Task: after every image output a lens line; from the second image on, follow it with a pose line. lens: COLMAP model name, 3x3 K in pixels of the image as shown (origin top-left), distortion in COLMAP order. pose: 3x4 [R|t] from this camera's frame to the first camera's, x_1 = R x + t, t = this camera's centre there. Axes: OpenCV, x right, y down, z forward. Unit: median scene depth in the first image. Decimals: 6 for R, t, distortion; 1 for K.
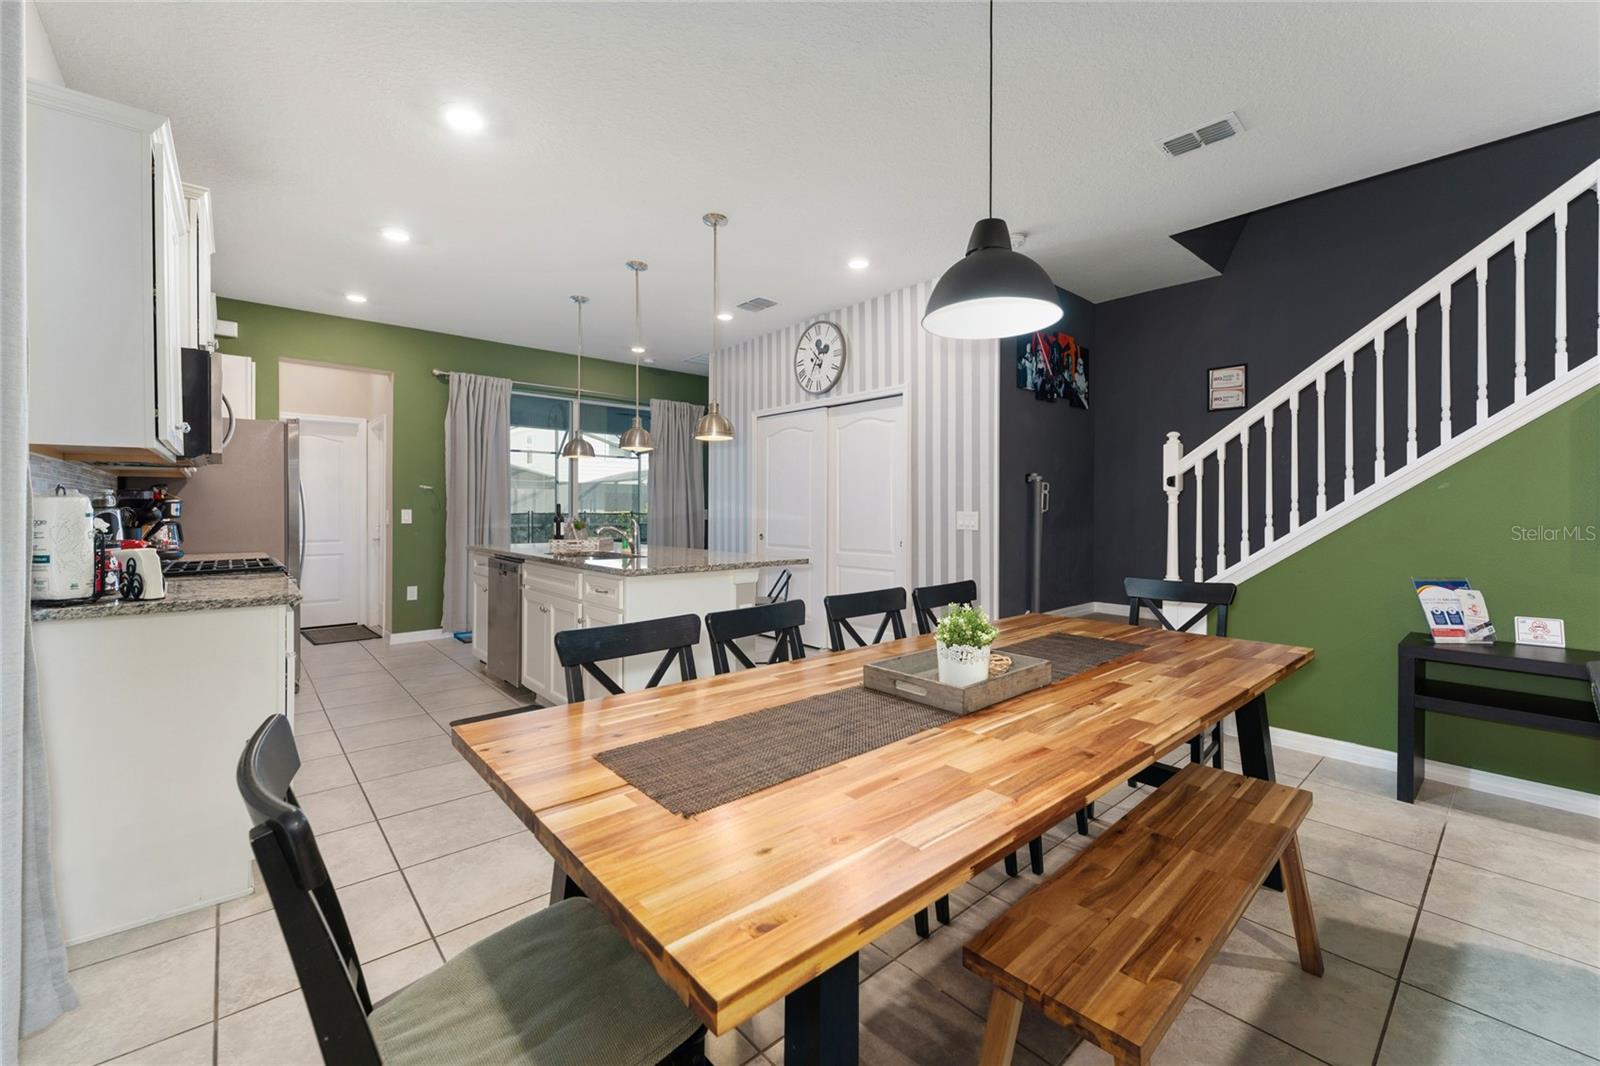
lens RADIAL K [[647.5, 0, 801.3], [0, 647.5, 518.3], [0, 0, 1]] dist [-0.000636, 0.000016]
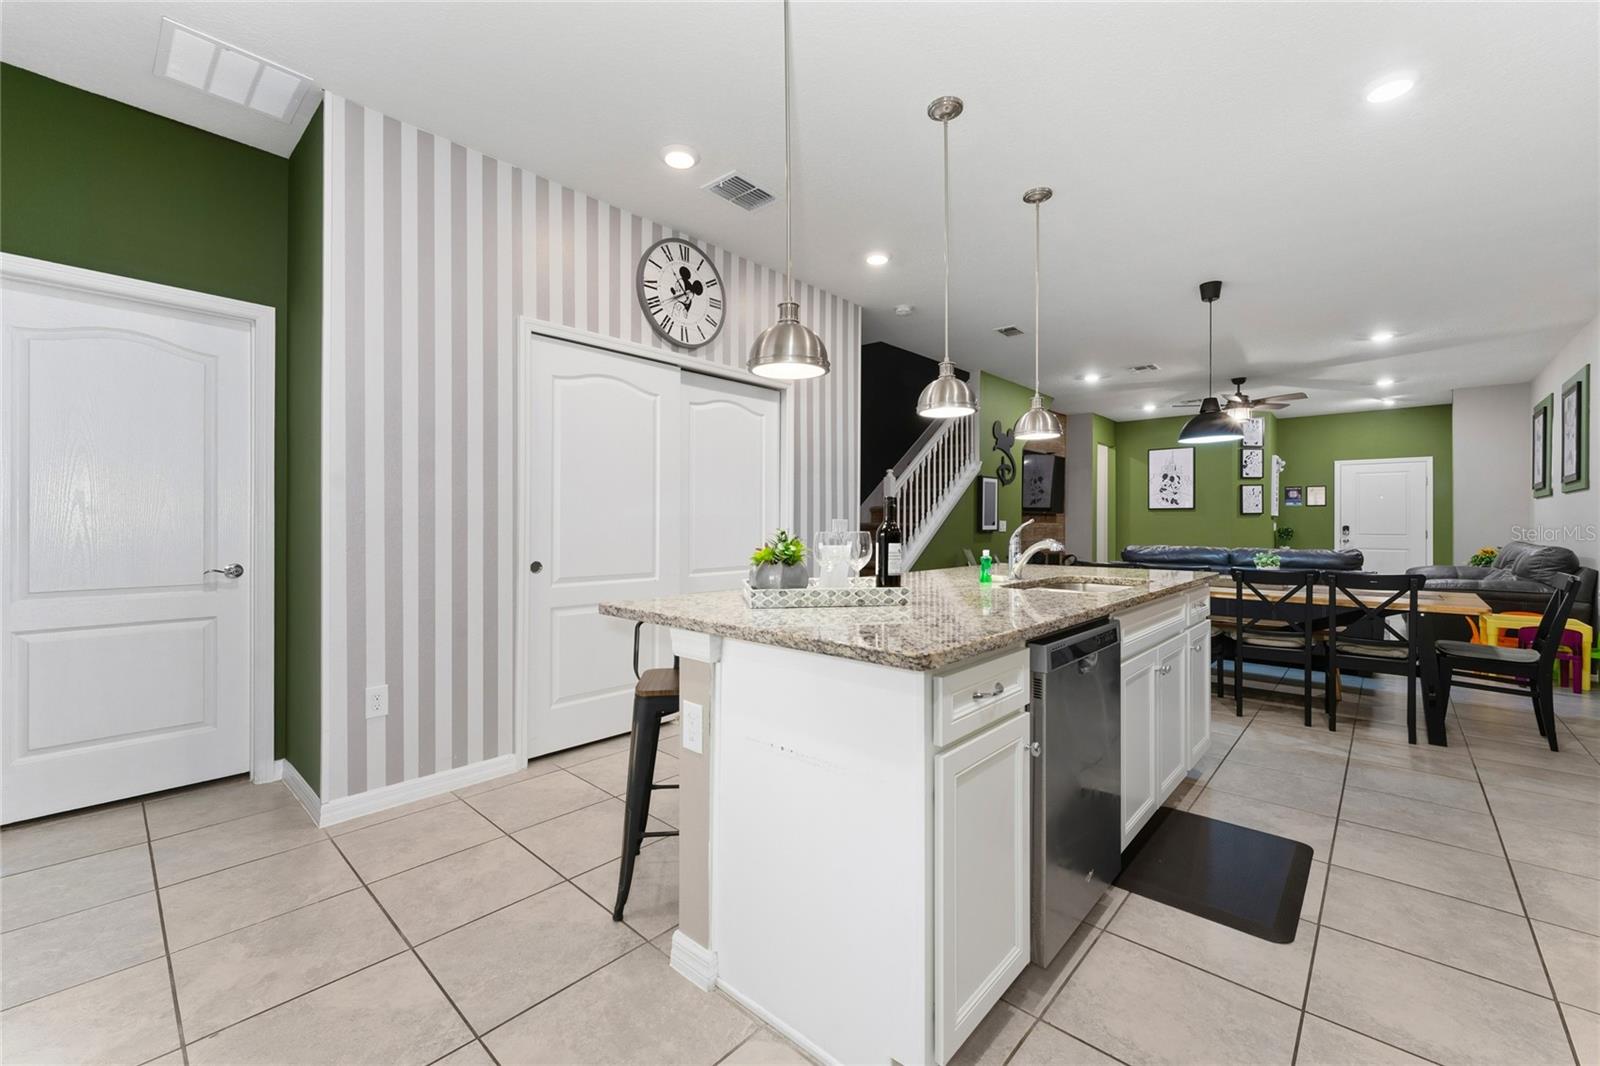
lens RADIAL K [[647.5, 0, 800.0], [0, 647.5, 524.4], [0, 0, 1]] dist [-0.000636, 0.000016]
pose [[-0.099675, -0.005283, 0.995006, -0.666168], [0.002945, 0.999980, 0.005604, -0.008110], [-0.995016, 0.003489, -0.099658, 0.947842]]
